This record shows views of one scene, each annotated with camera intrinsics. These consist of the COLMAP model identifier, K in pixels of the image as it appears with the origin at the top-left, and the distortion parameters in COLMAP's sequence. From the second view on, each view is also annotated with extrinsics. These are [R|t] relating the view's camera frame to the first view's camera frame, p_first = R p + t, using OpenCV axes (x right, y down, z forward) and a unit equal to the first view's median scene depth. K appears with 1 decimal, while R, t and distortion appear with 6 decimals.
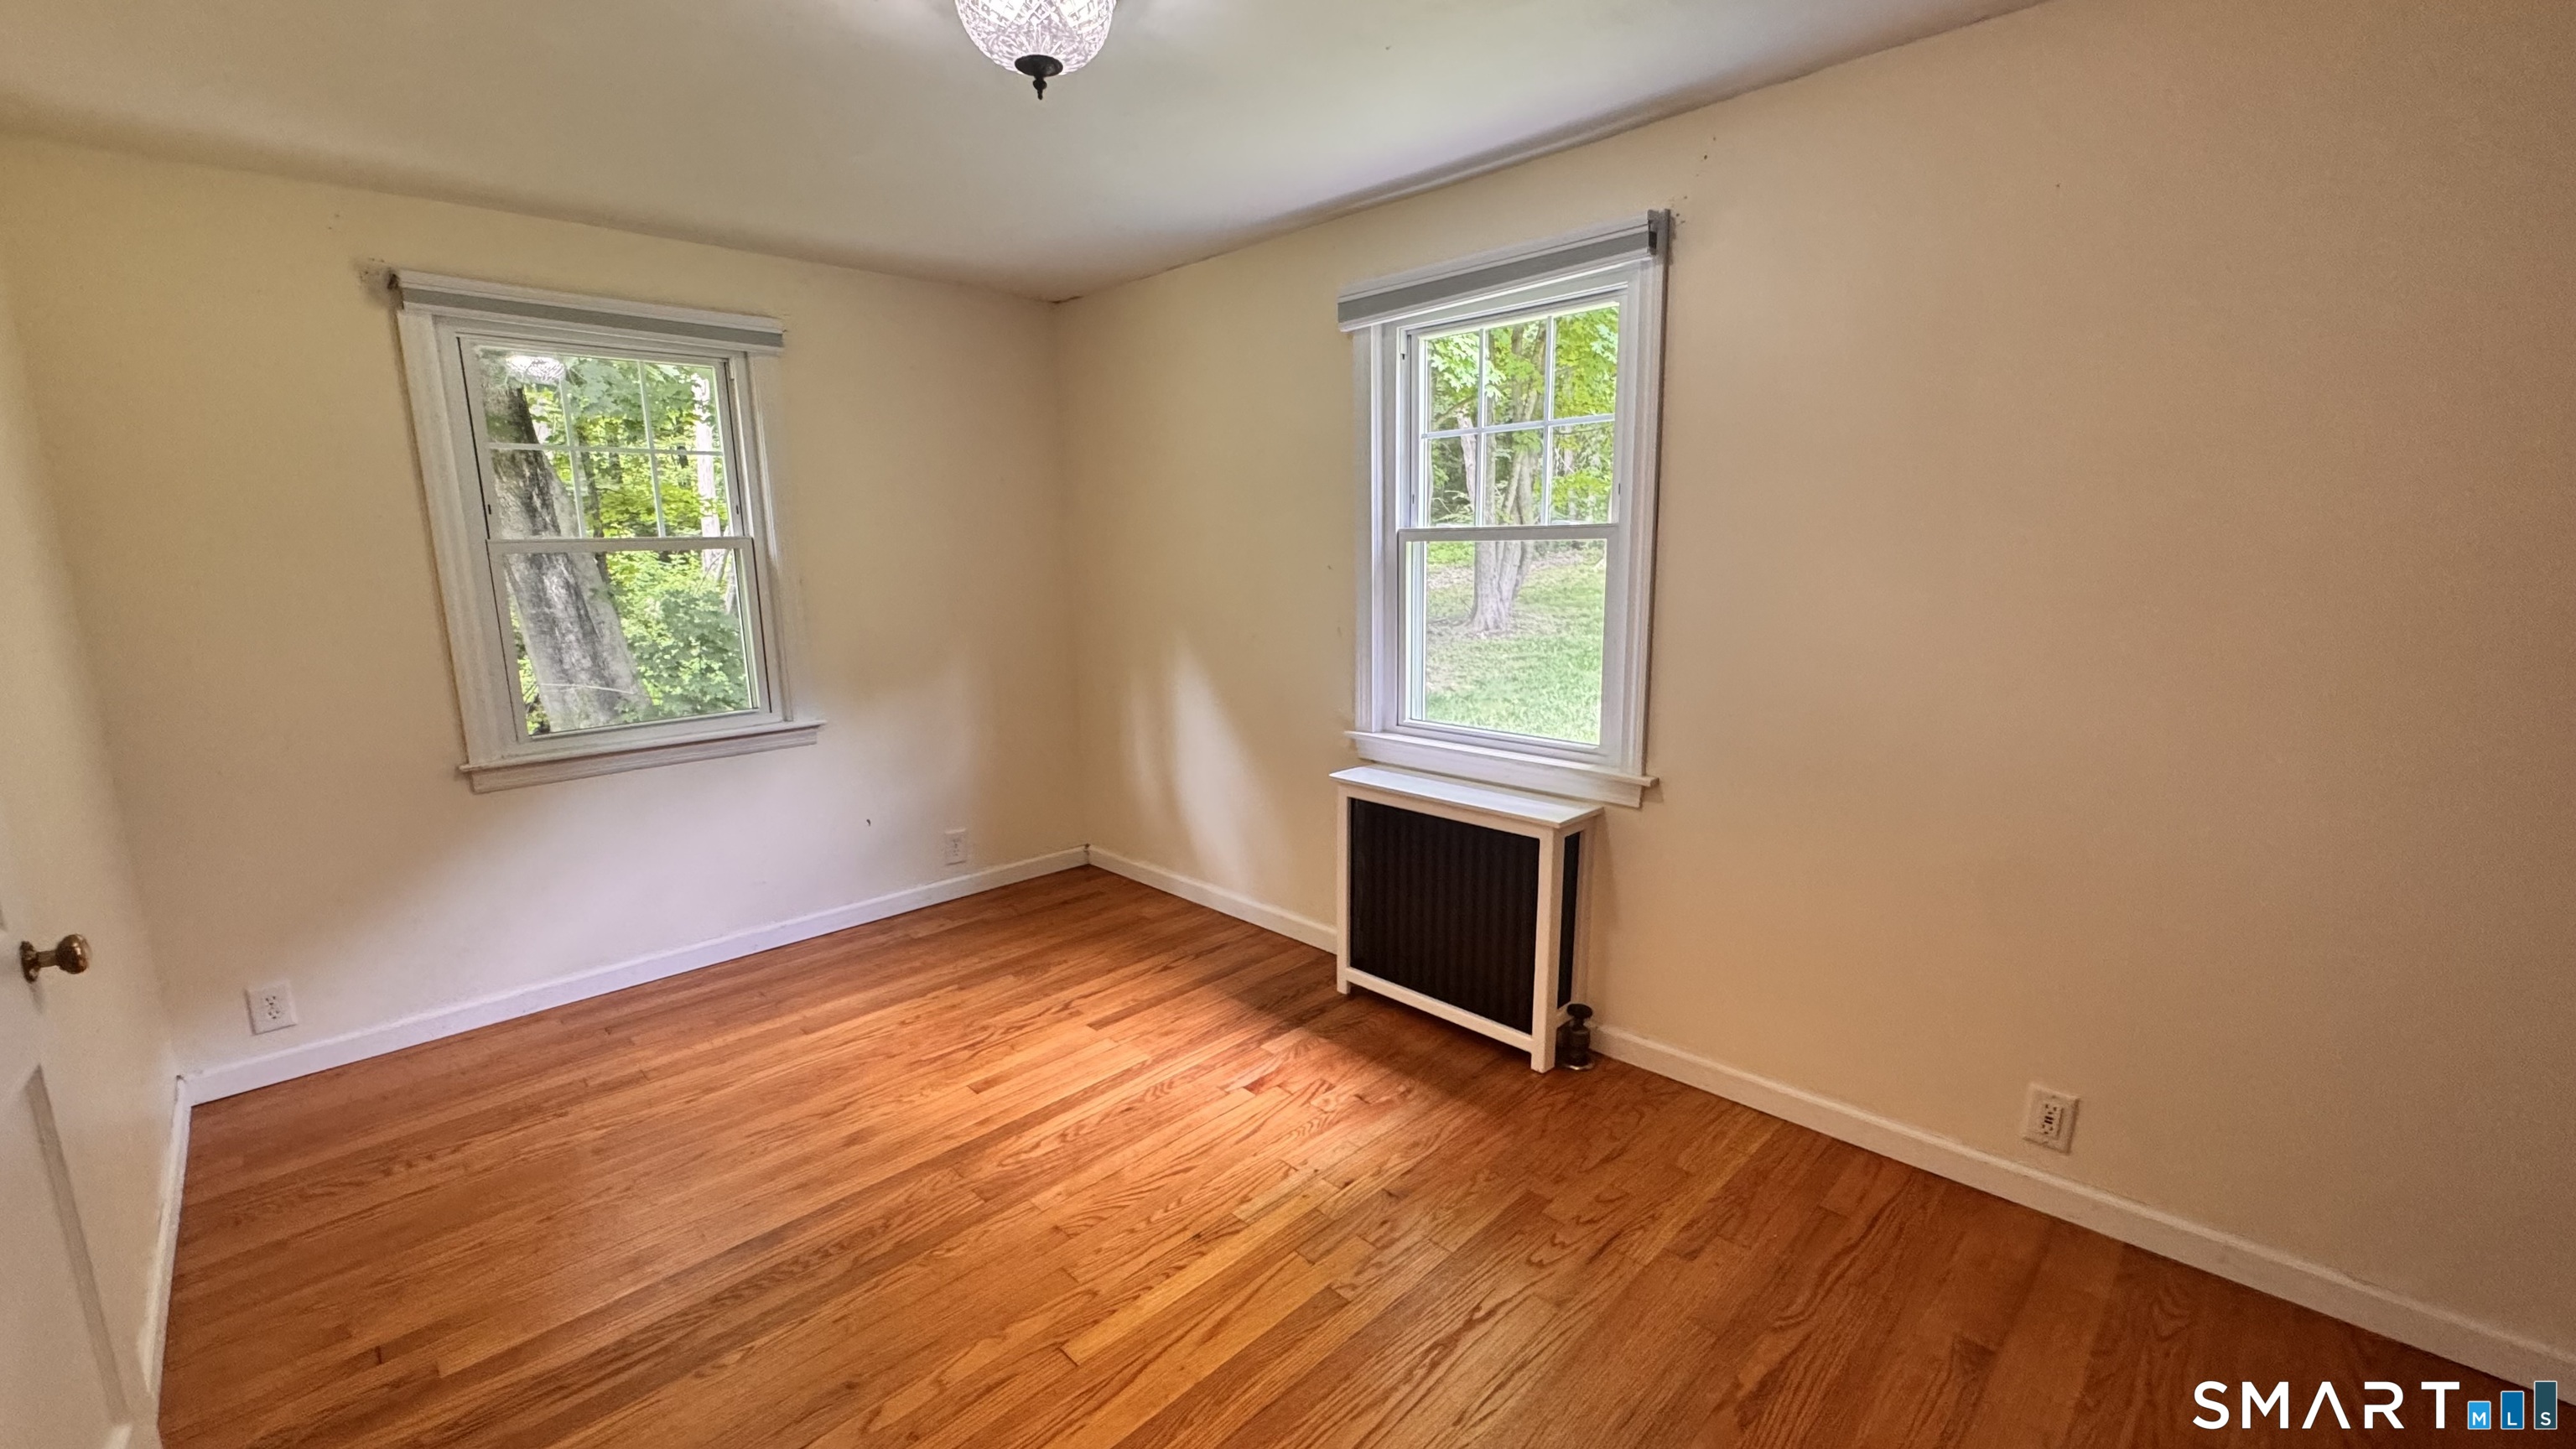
lens RADIAL K [[1032.6, 0, 1288.0], [0, 1032.6, 724.5], [0, 0, 1]] dist [-0.000868, -0.000387]
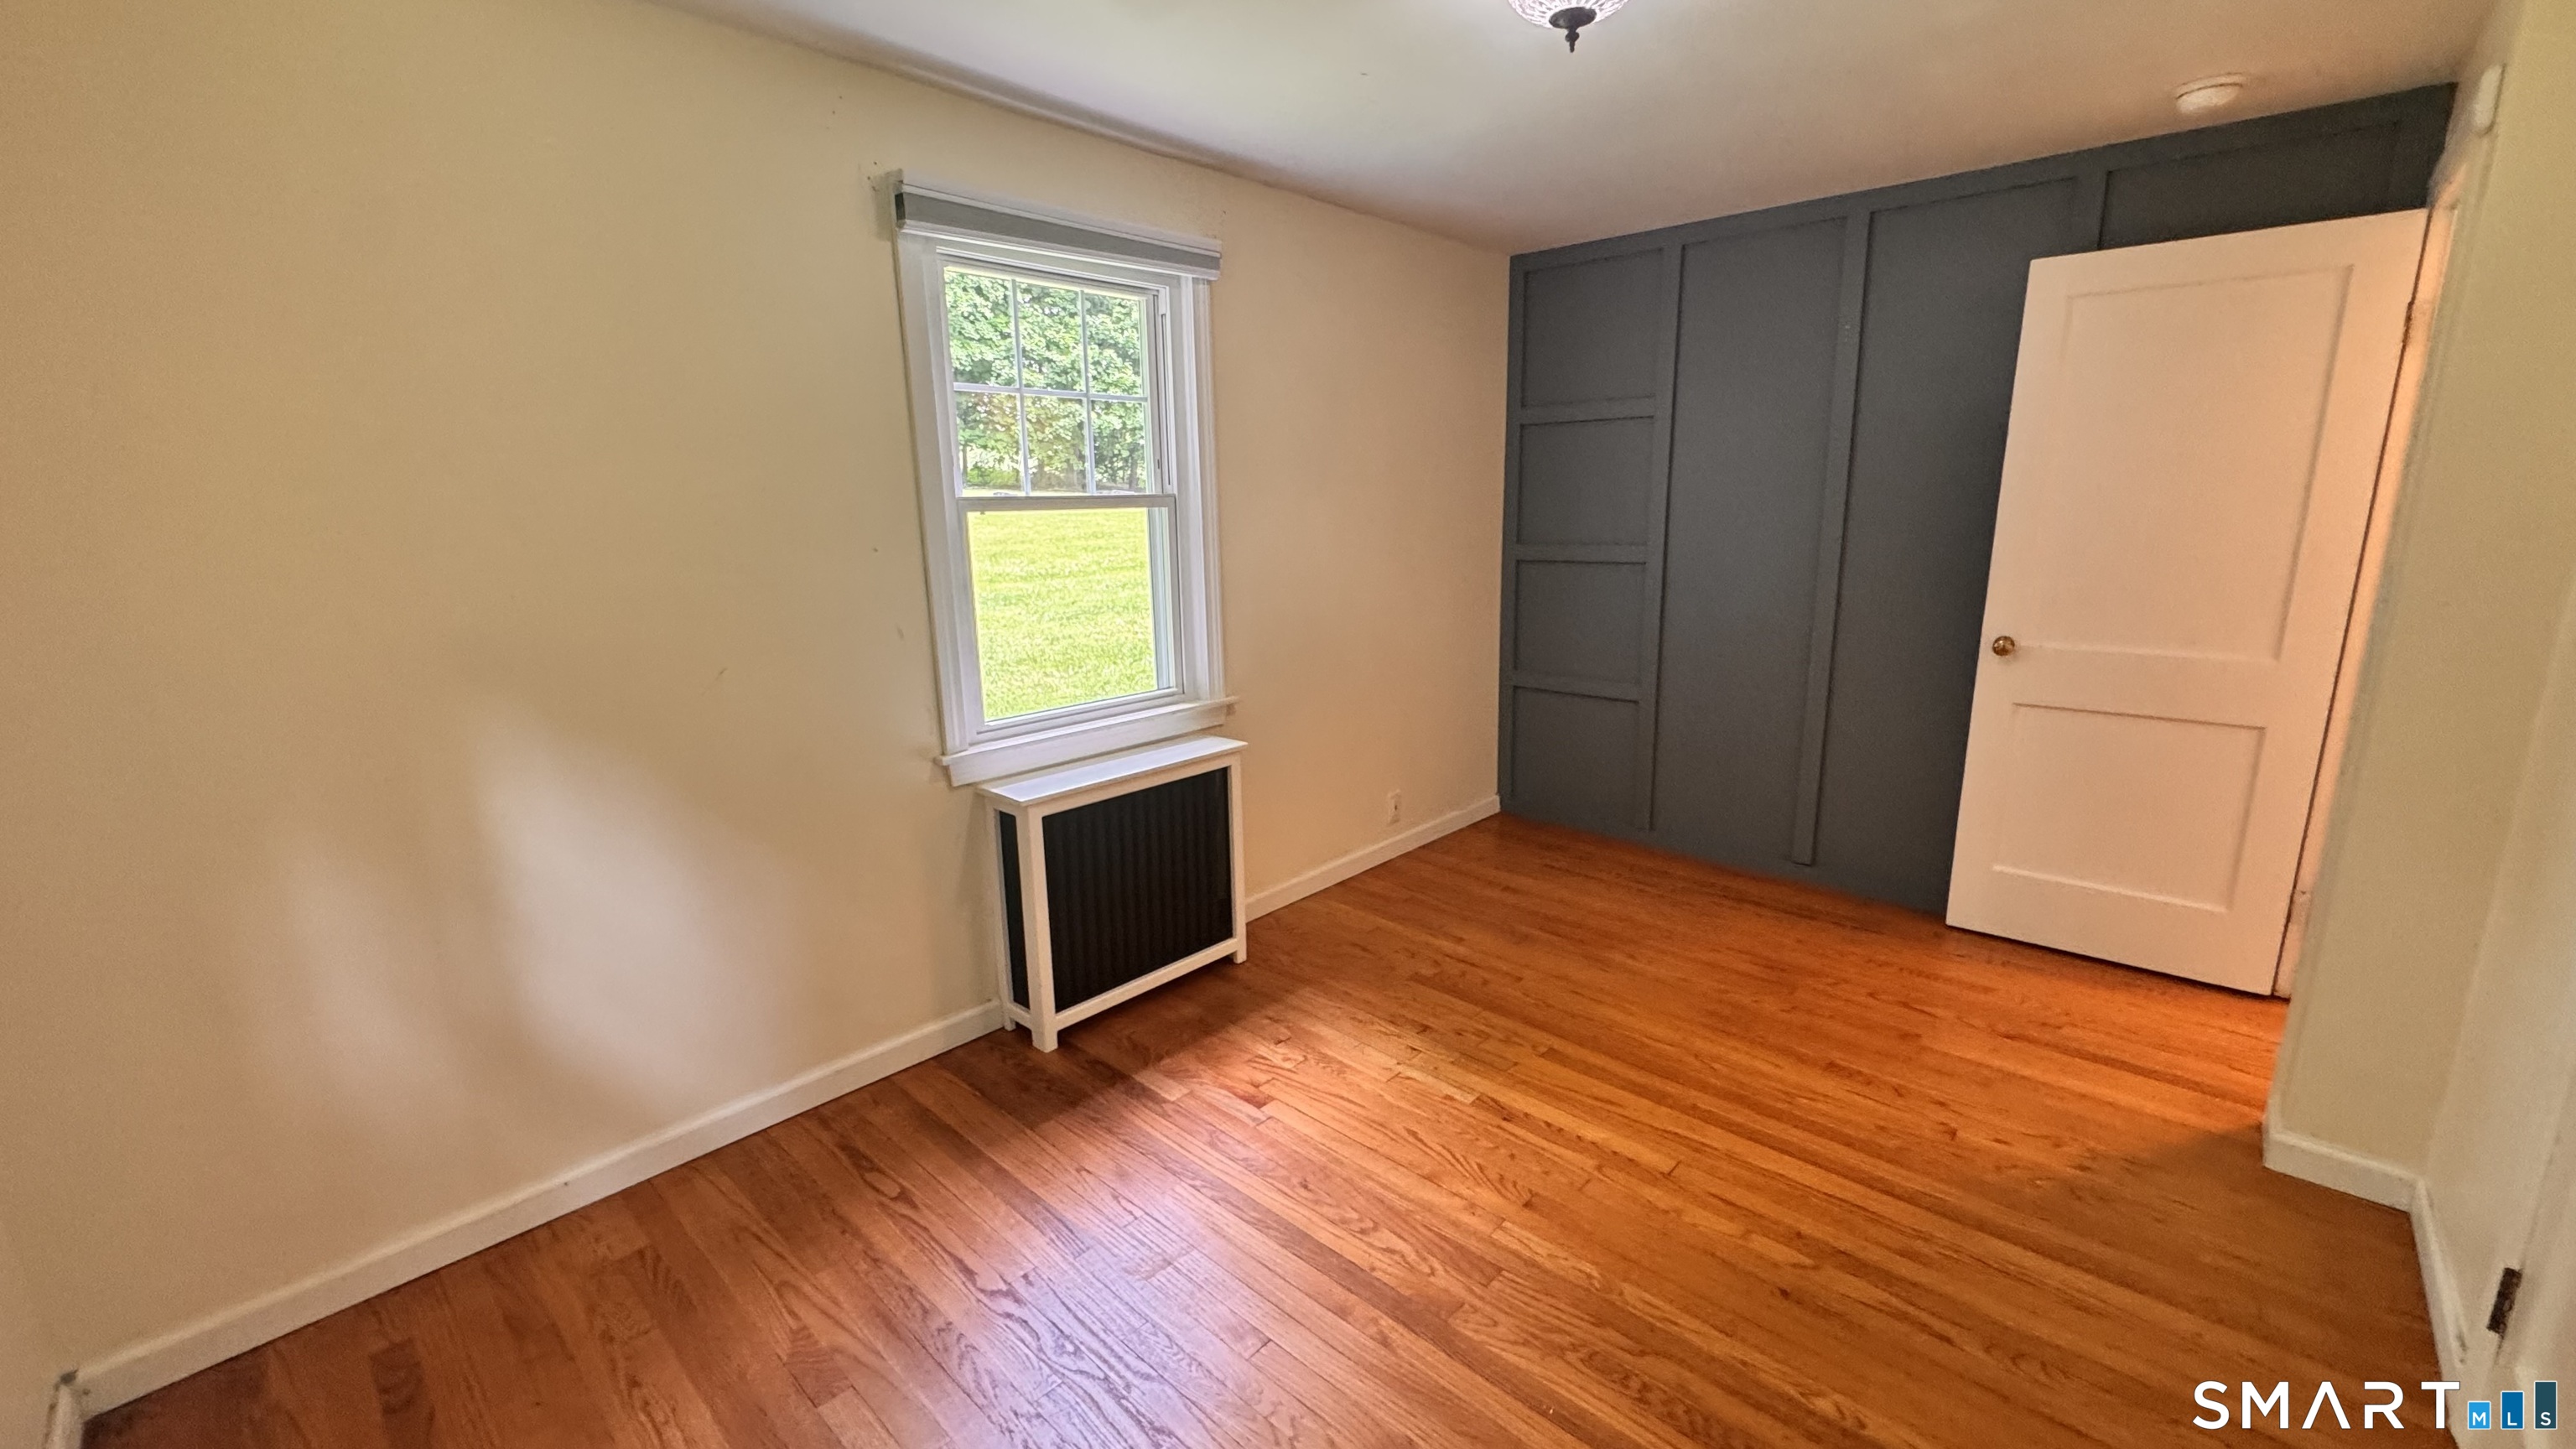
lens RADIAL K [[1032.6, 0, 1288.0], [0, 1032.6, 724.5], [0, 0, 1]] dist [-0.000868, -0.000387]
pose [[-0.038984, -0.197657, 0.979496, -0.895500], [0.195738, 0.959740, 0.201461, -0.156365], [-0.979881, 0.199578, 0.001274, 0.934580]]
